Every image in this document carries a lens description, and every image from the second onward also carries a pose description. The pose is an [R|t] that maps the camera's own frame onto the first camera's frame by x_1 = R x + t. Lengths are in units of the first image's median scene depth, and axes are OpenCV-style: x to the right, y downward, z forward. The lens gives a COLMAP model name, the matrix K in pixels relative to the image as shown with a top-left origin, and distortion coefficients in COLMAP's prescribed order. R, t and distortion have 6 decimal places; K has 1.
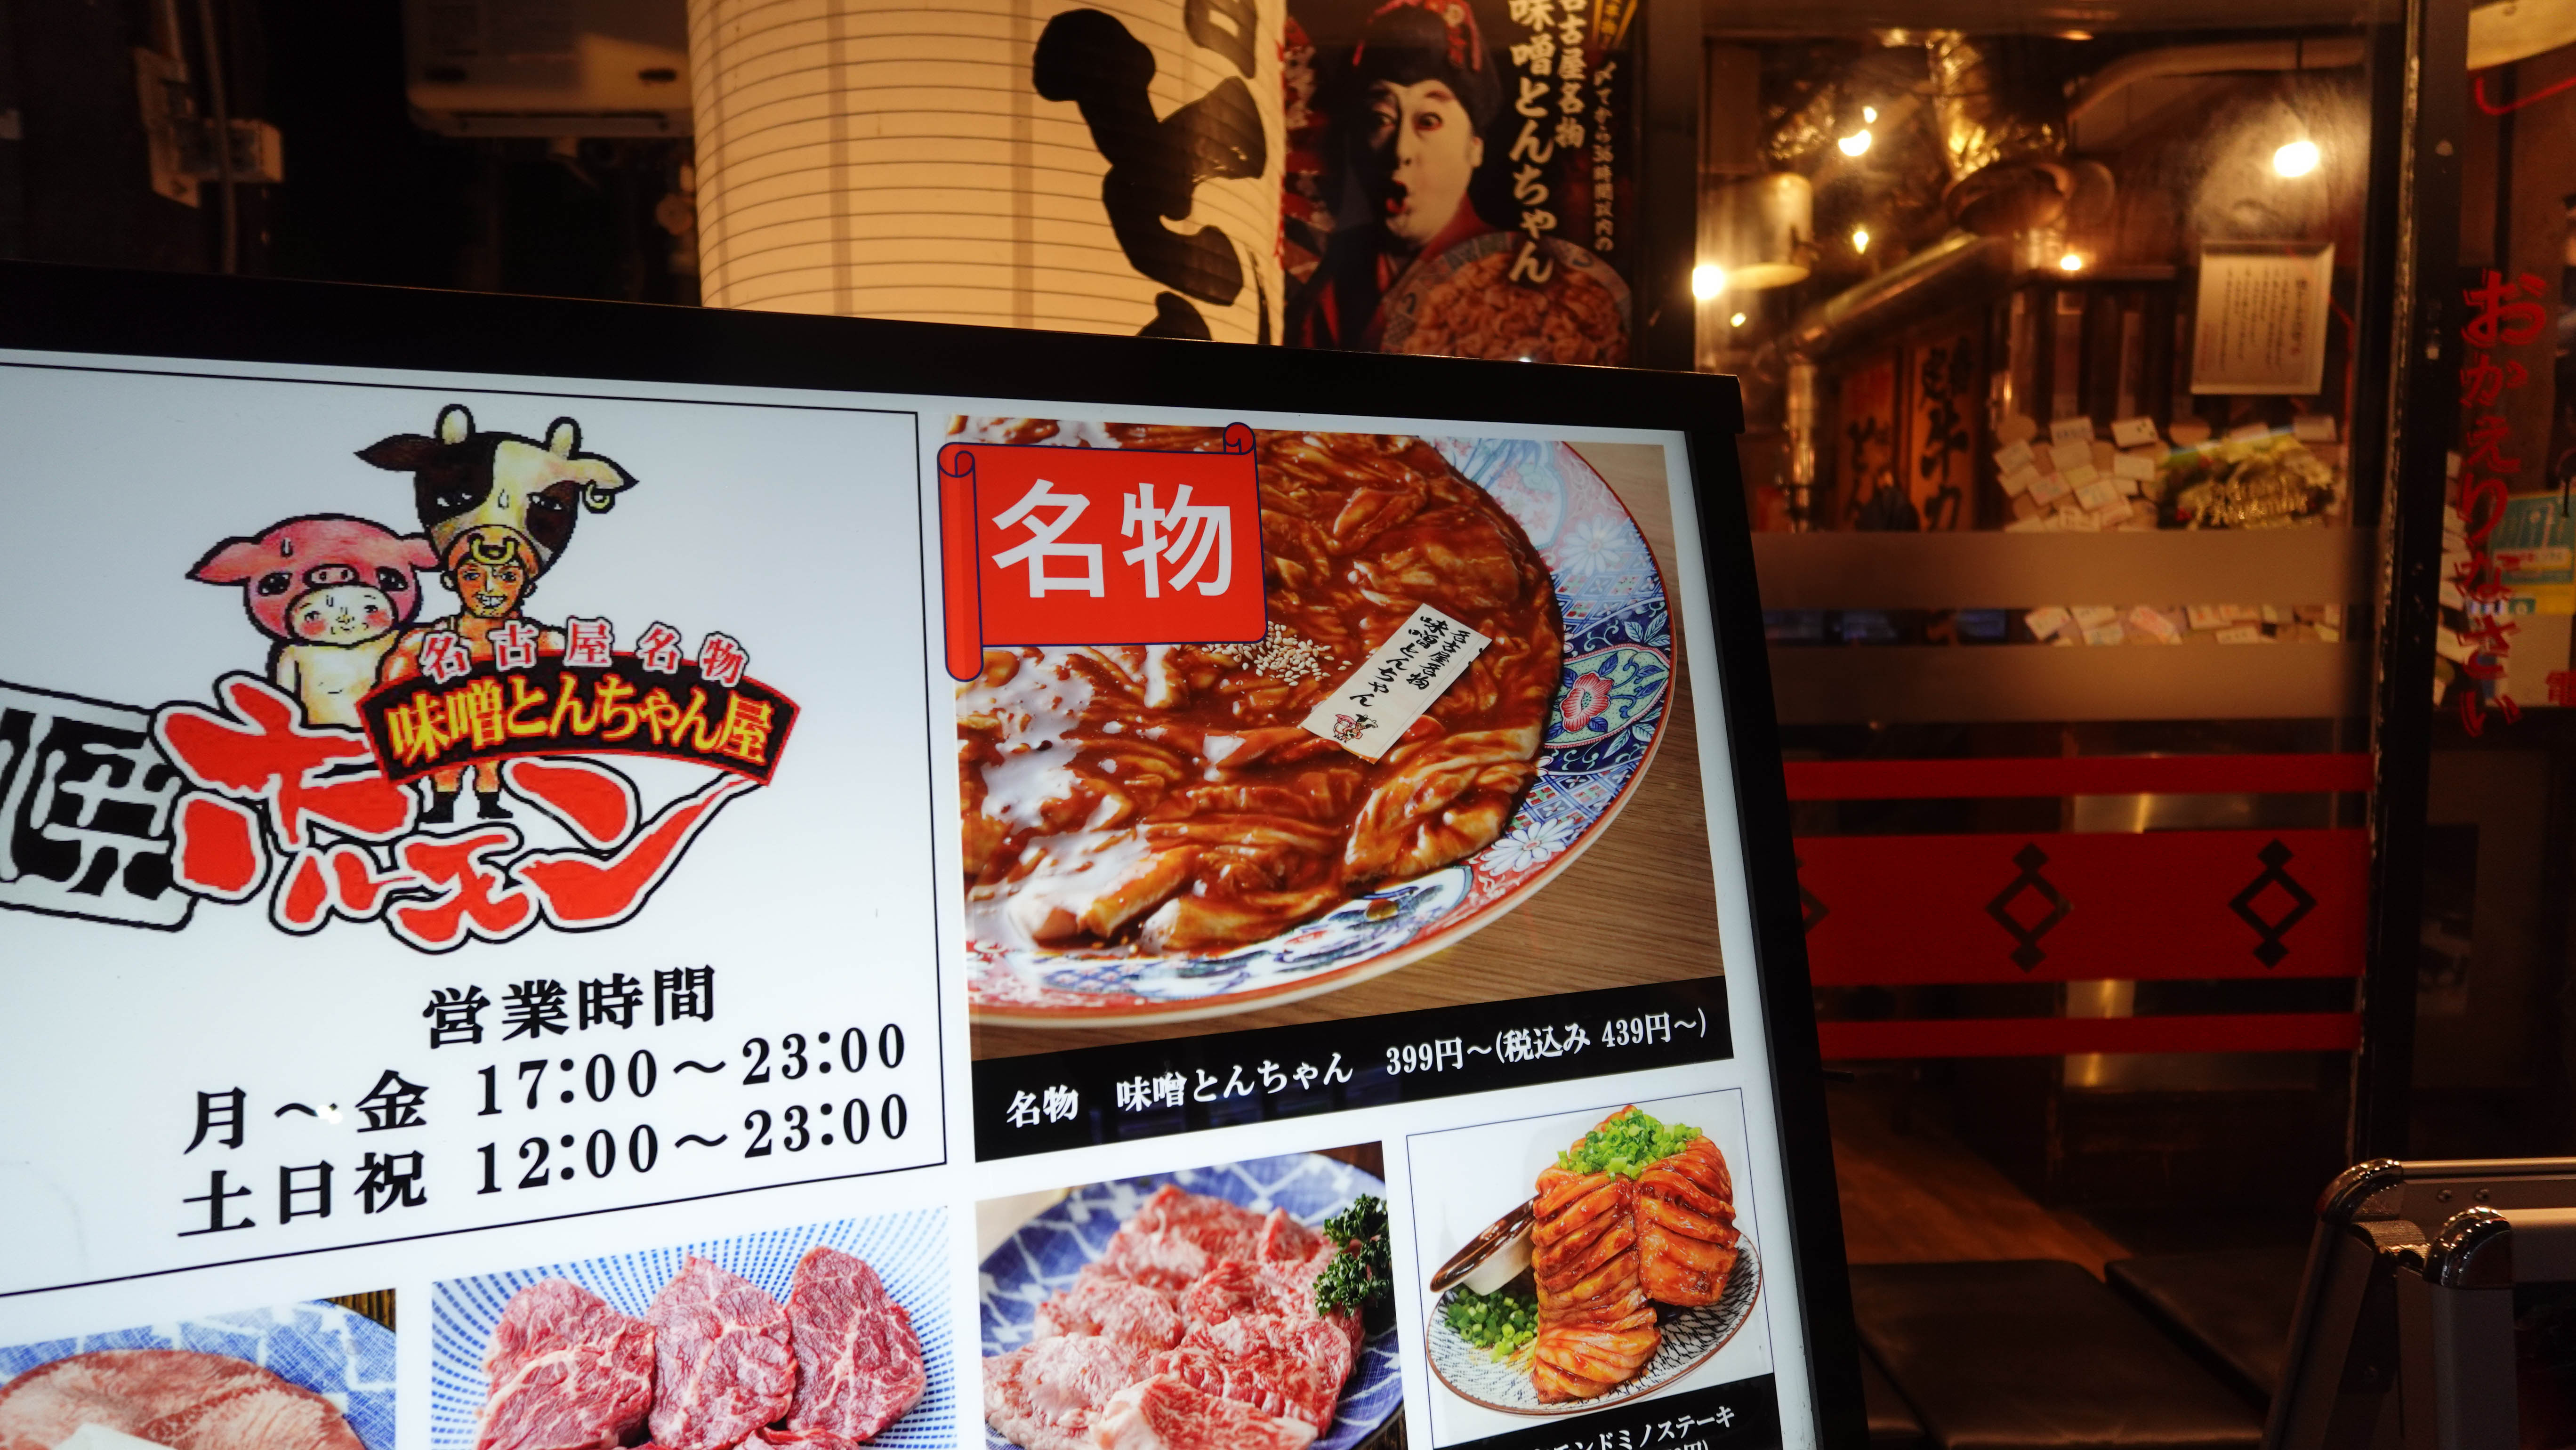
lens RADIAL K [[1289.5, 0, 1288.0], [0, 1289.5, 725.0], [0, 0, 1]] dist [0.005085, 0.000033]
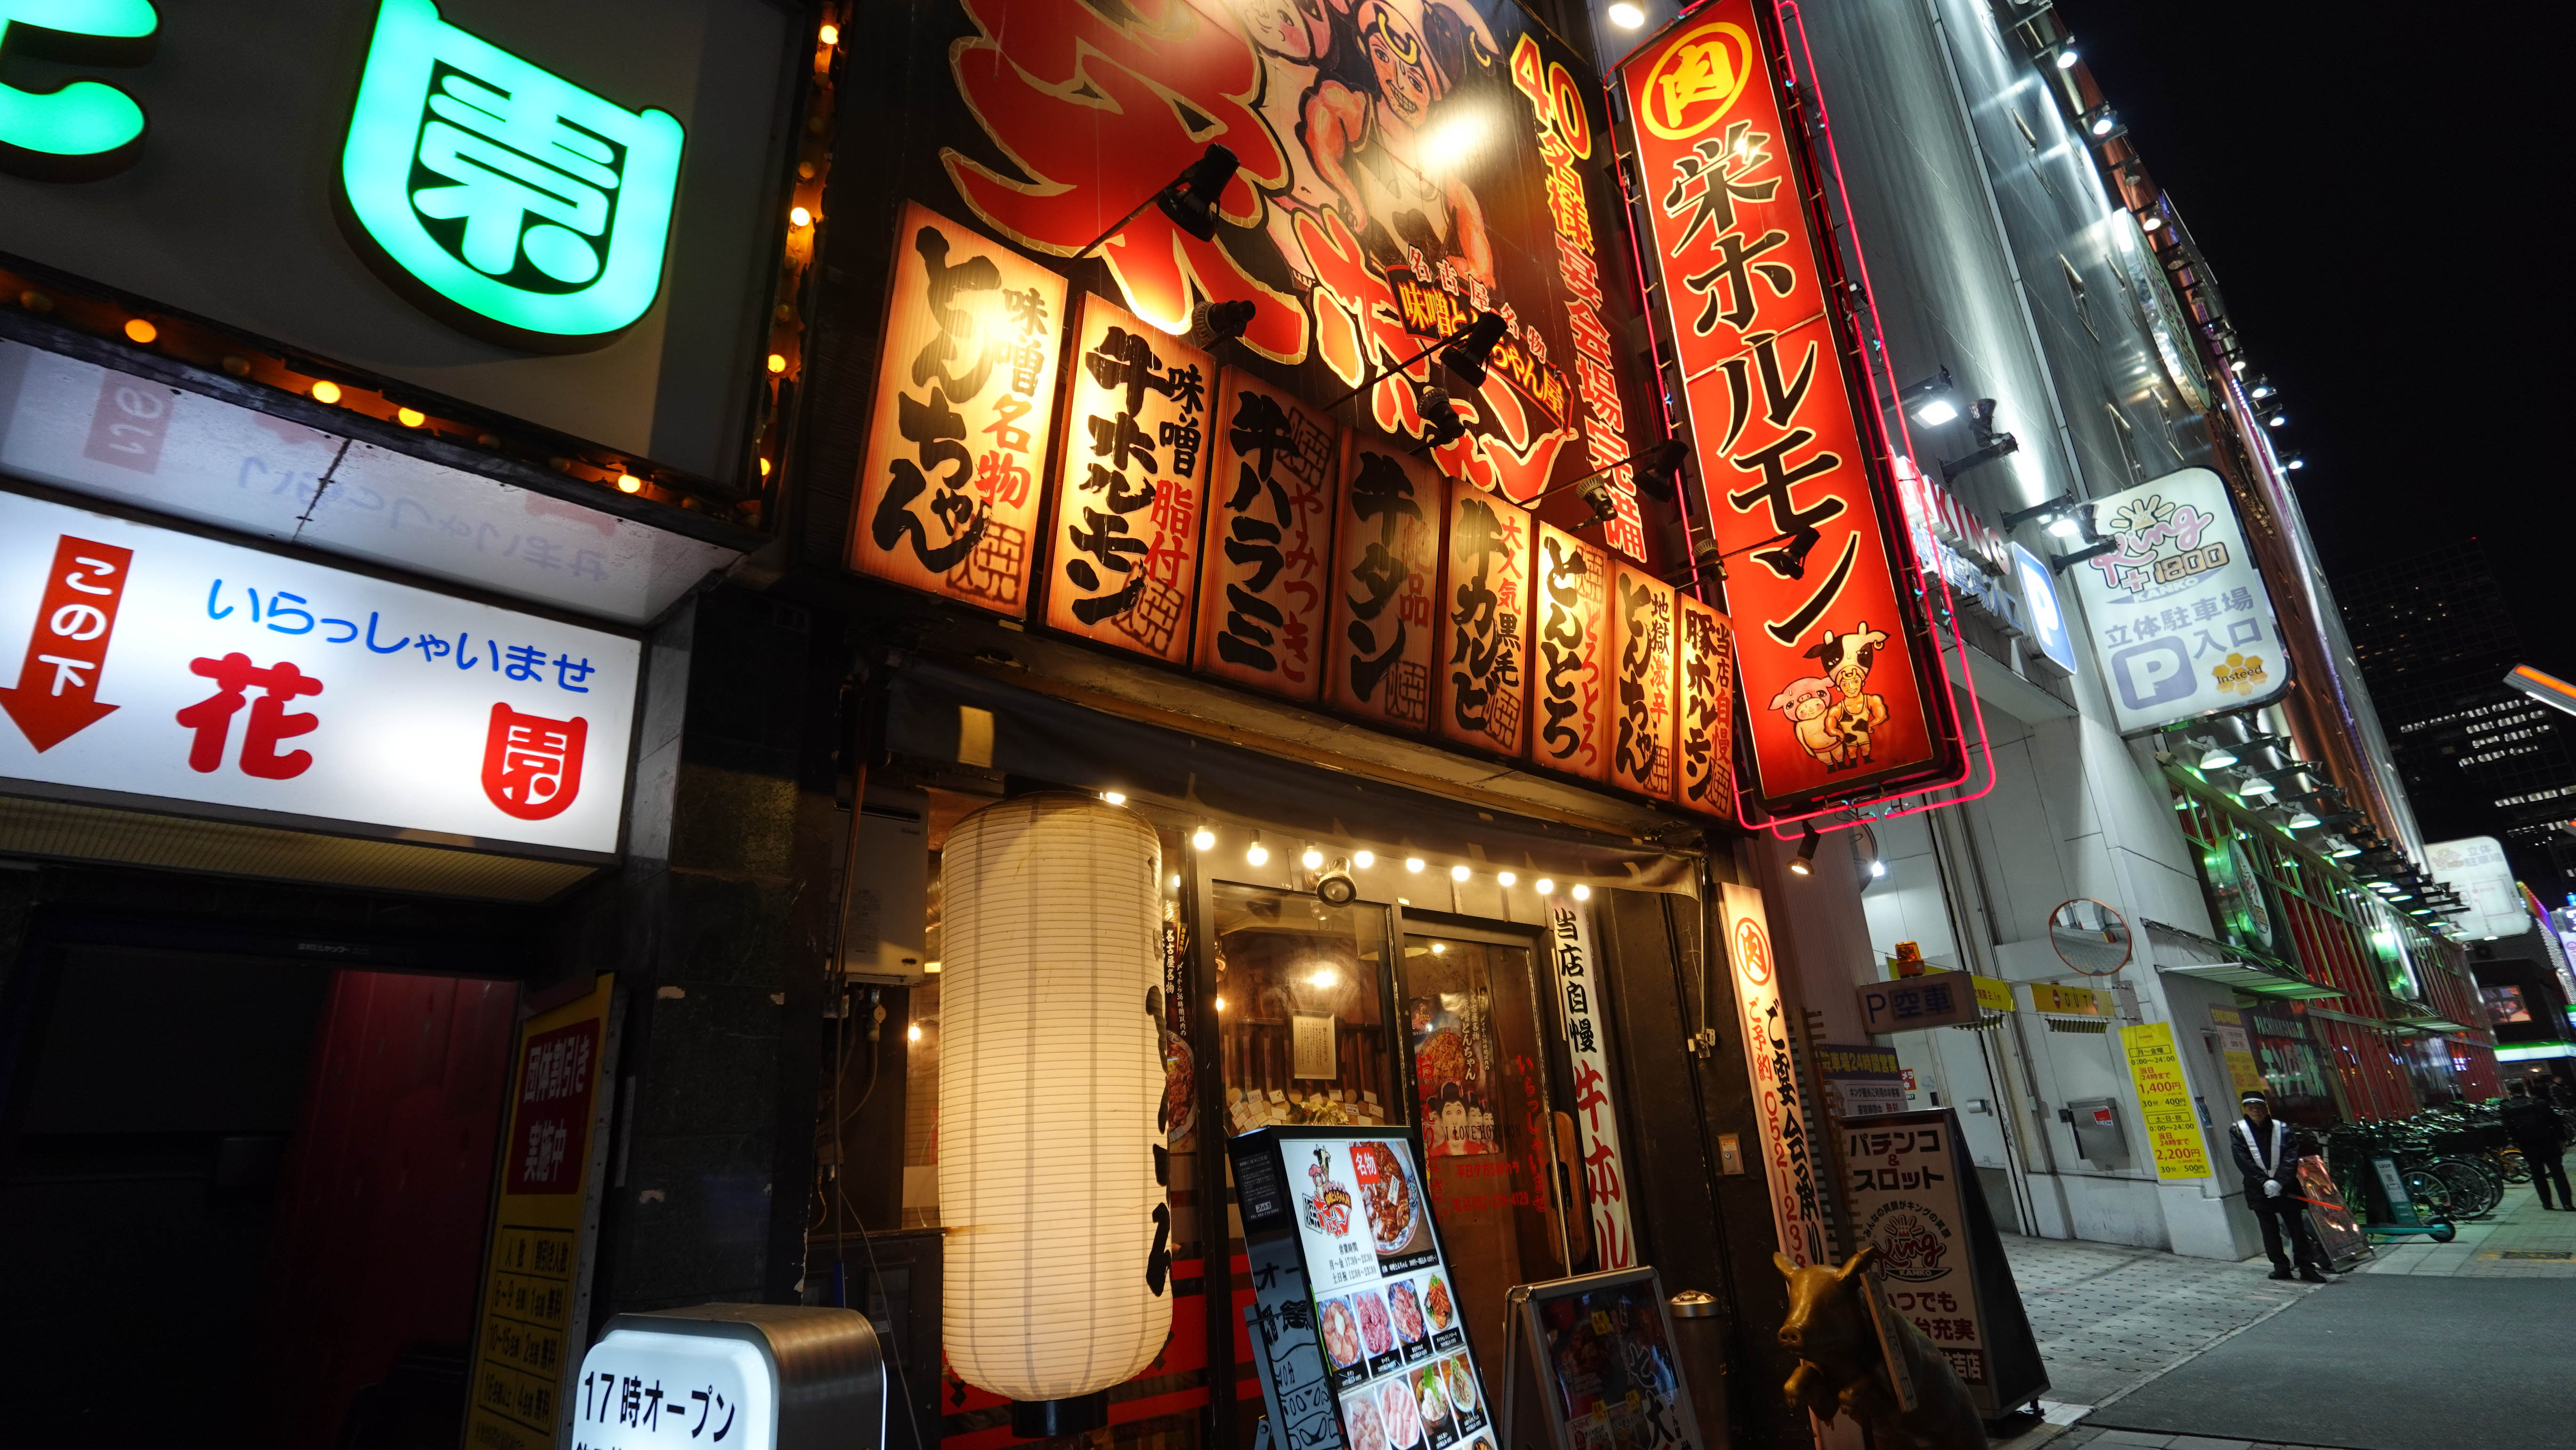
lens RADIAL K [[1289.5, 0, 1288.0], [0, 1289.5, 725.0], [0, 0, 1]] dist [0.005085, 0.000033]
pose [[0.725373, 0.195042, 0.660146, -3.980016], [0.116591, 0.910350, -0.397077, 0.273784], [-0.678411, 0.364996, 0.637603, -2.706225]]
